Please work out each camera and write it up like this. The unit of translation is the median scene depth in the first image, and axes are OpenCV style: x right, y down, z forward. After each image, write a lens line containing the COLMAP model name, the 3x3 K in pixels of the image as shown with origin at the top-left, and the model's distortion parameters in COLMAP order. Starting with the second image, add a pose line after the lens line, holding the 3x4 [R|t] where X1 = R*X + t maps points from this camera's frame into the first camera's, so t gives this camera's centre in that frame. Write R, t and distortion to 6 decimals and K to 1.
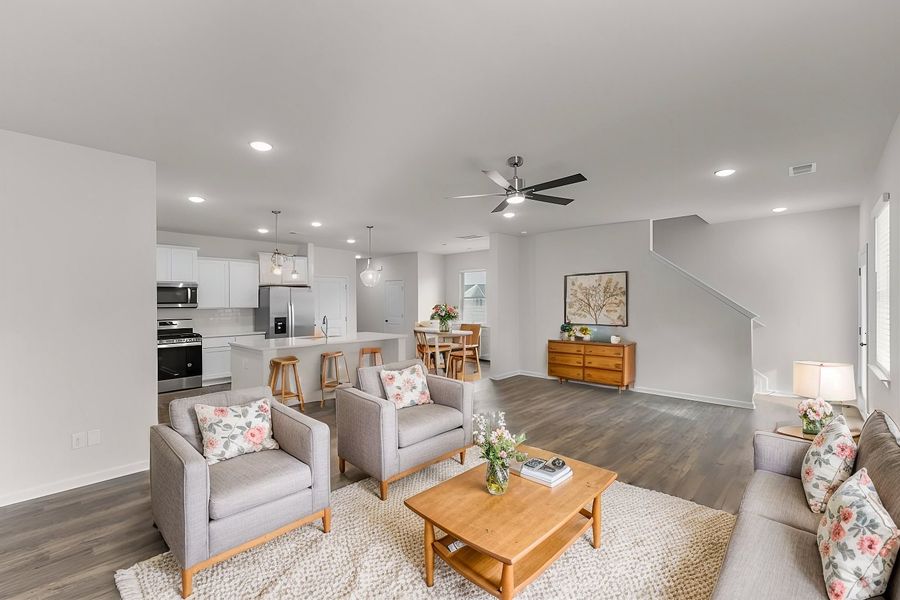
lens RADIAL K [[395.3, 0, 449.0], [0, 395.3, 300.2], [0, 0, 1]] dist [0.000432, -0.001430]
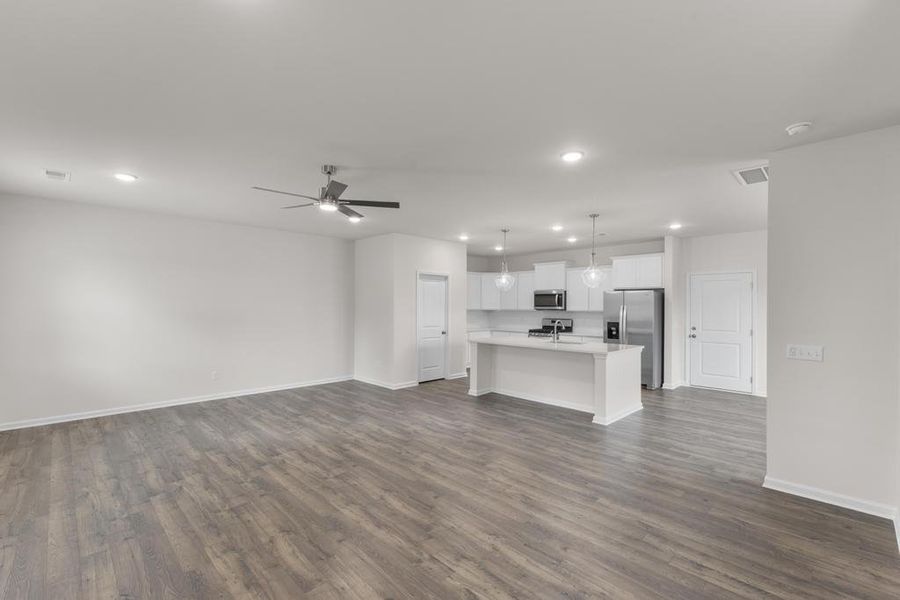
lens RADIAL K [[395.3, 0, 448.4], [0, 395.3, 303.8], [0, 0, 1]] dist [0.000432, -0.001430]
pose [[-0.036550, 0.003976, -0.999324, 0.731901], [-0.004163, 0.999983, 0.004131, -0.004608], [0.999323, 0.004311, -0.036533, 0.828726]]
